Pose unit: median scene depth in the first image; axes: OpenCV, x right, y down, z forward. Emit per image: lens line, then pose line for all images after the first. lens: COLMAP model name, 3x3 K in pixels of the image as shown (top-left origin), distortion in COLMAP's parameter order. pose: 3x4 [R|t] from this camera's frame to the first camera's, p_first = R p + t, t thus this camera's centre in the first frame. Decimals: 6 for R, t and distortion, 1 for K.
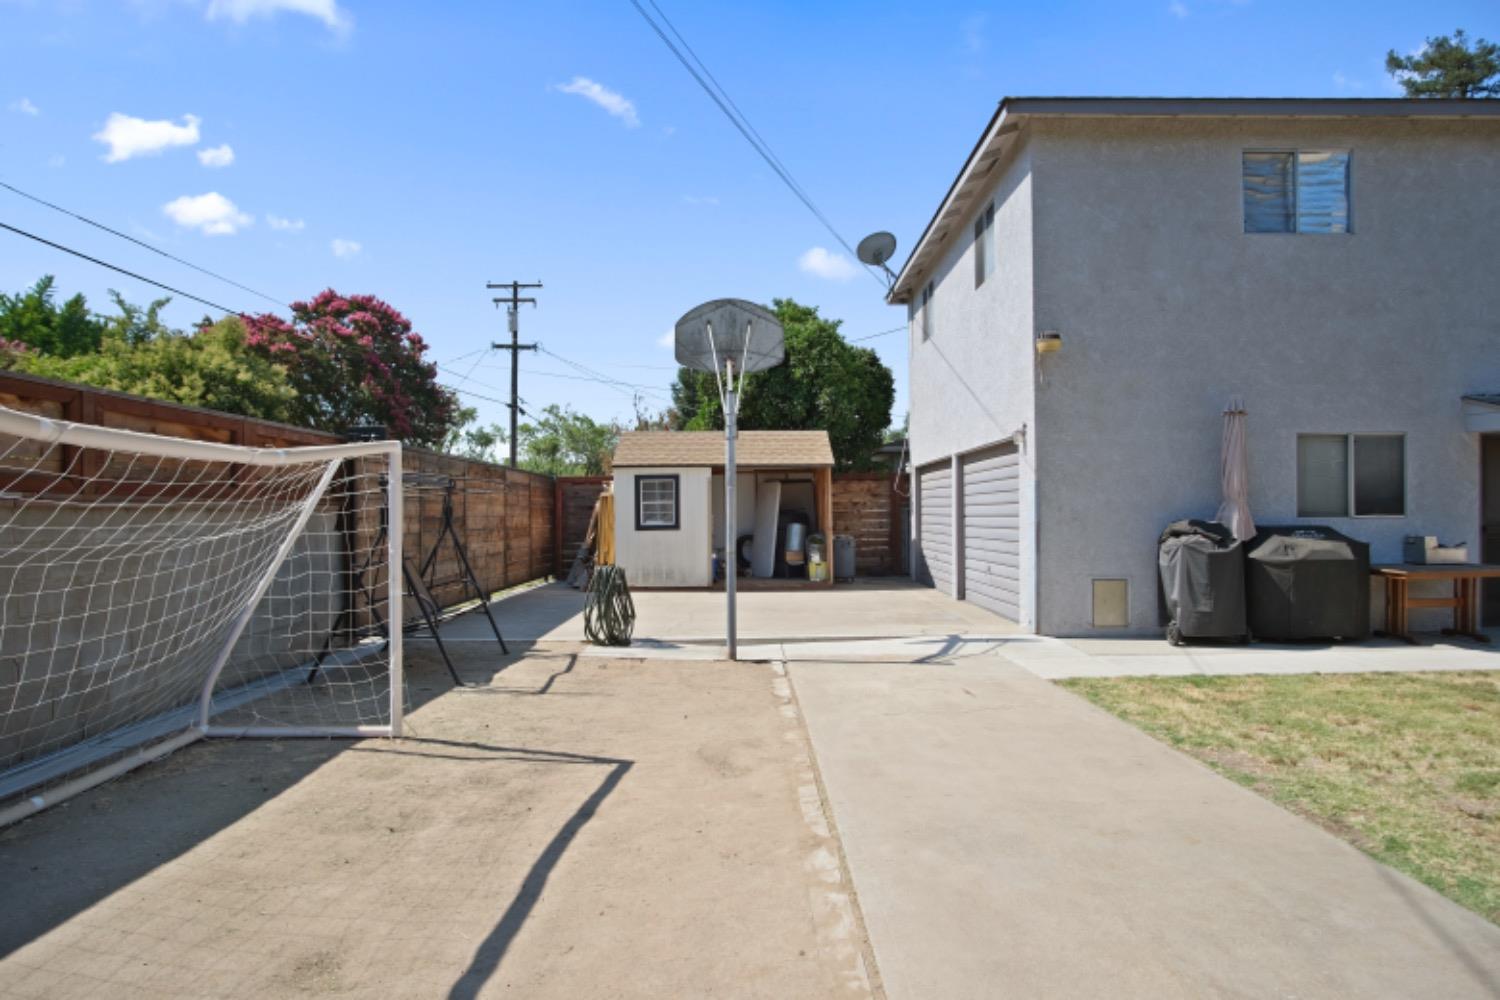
lens RADIAL K [[810.7, 0, 745.1], [0, 810.7, 515.1], [0, 0, 1]] dist [-0.012298, 0.001409]
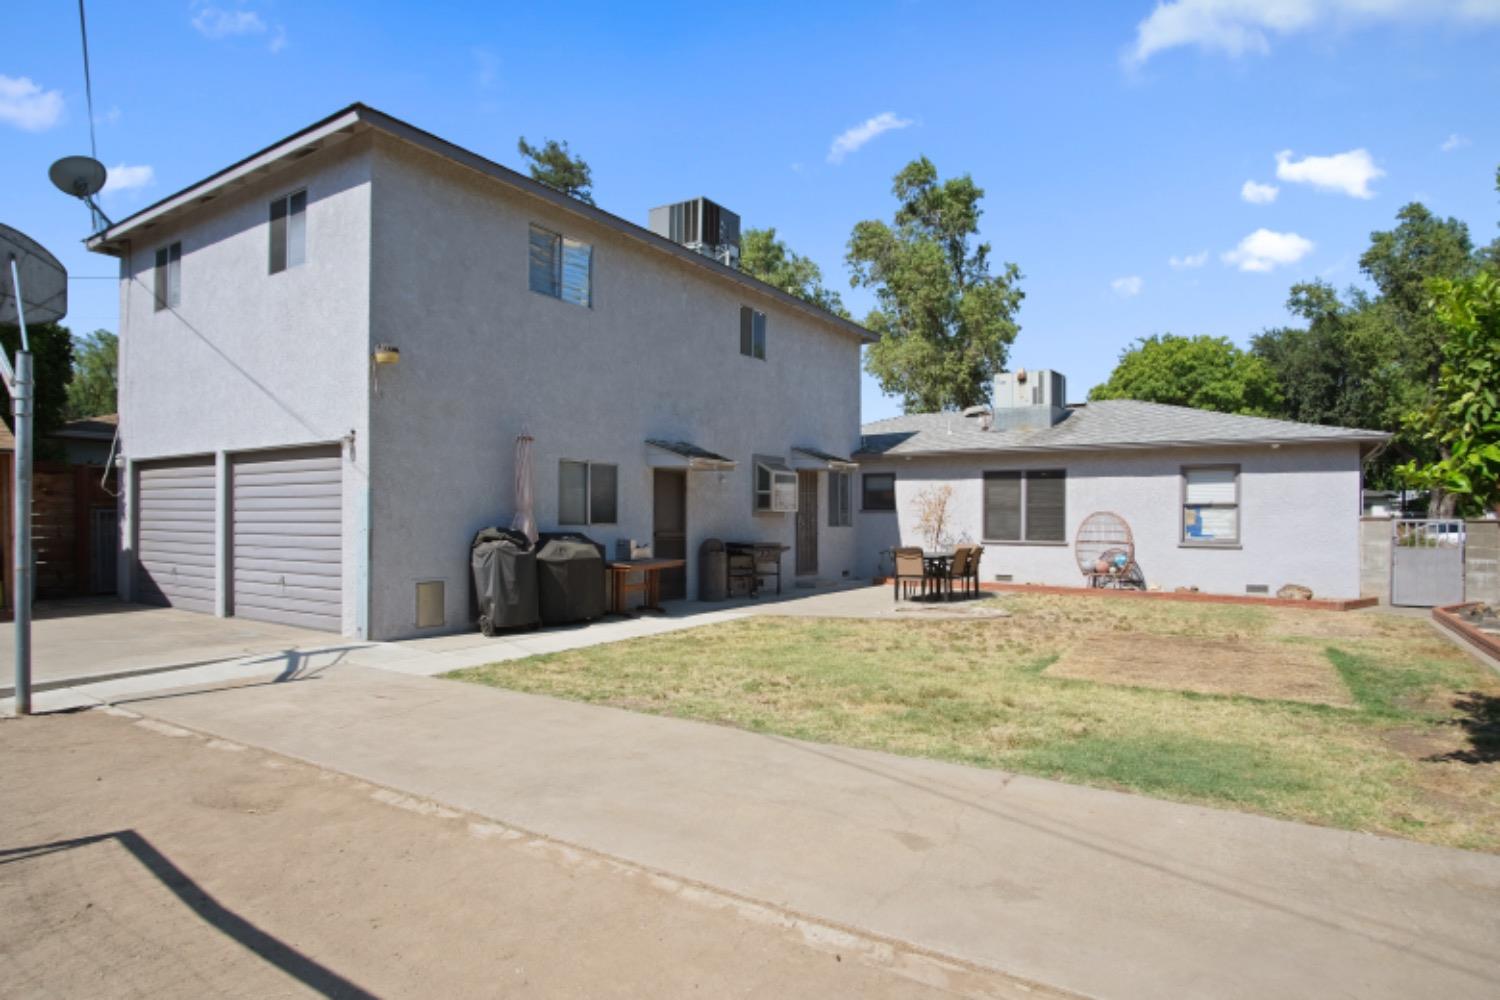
lens RADIAL K [[874.6, 0, 747.7], [0, 874.6, 515.2], [0, 0, 1]] dist [-0.011422, 0.001583]
pose [[0.544300, 0.014993, 0.838757, -0.296333], [-0.009733, 0.999886, -0.011557, -0.000518], [-0.838834, -0.001874, 0.544384, 0.011694]]
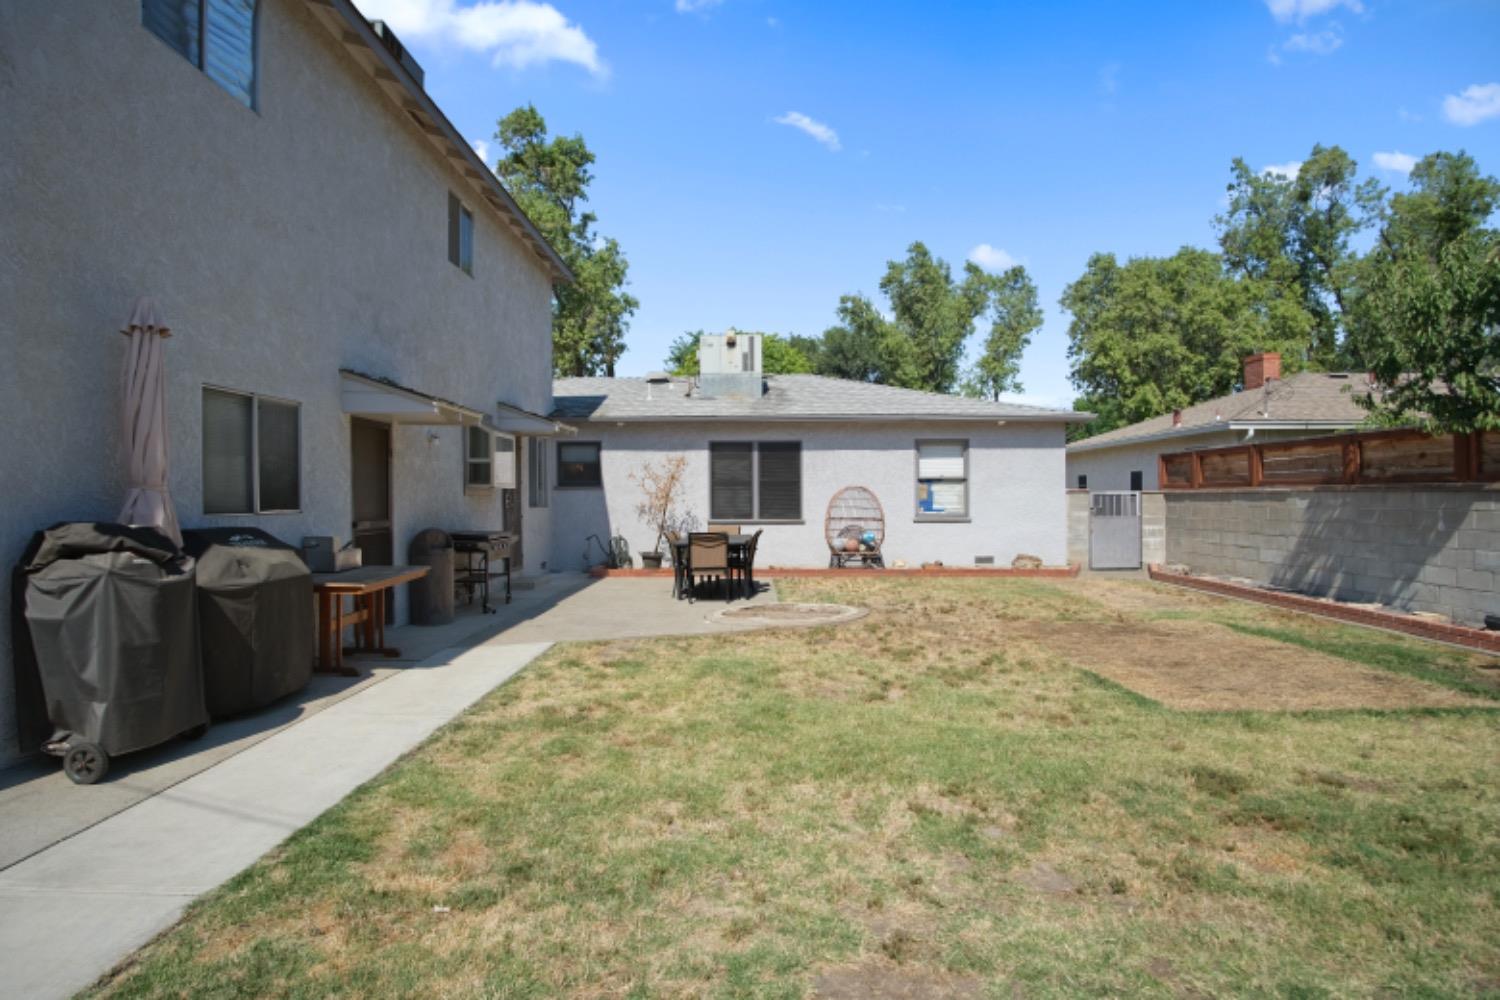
lens RADIAL K [[810.7, 0, 760.5], [0, 810.7, 493.4], [0, 0, 1]] dist [-0.012298, 0.001409]
pose [[-0.012392, 0.013664, 0.999830, 0.041902], [0.007397, 0.999881, -0.013573, -0.002322], [-0.999896, 0.007227, -0.012492, 0.567227]]
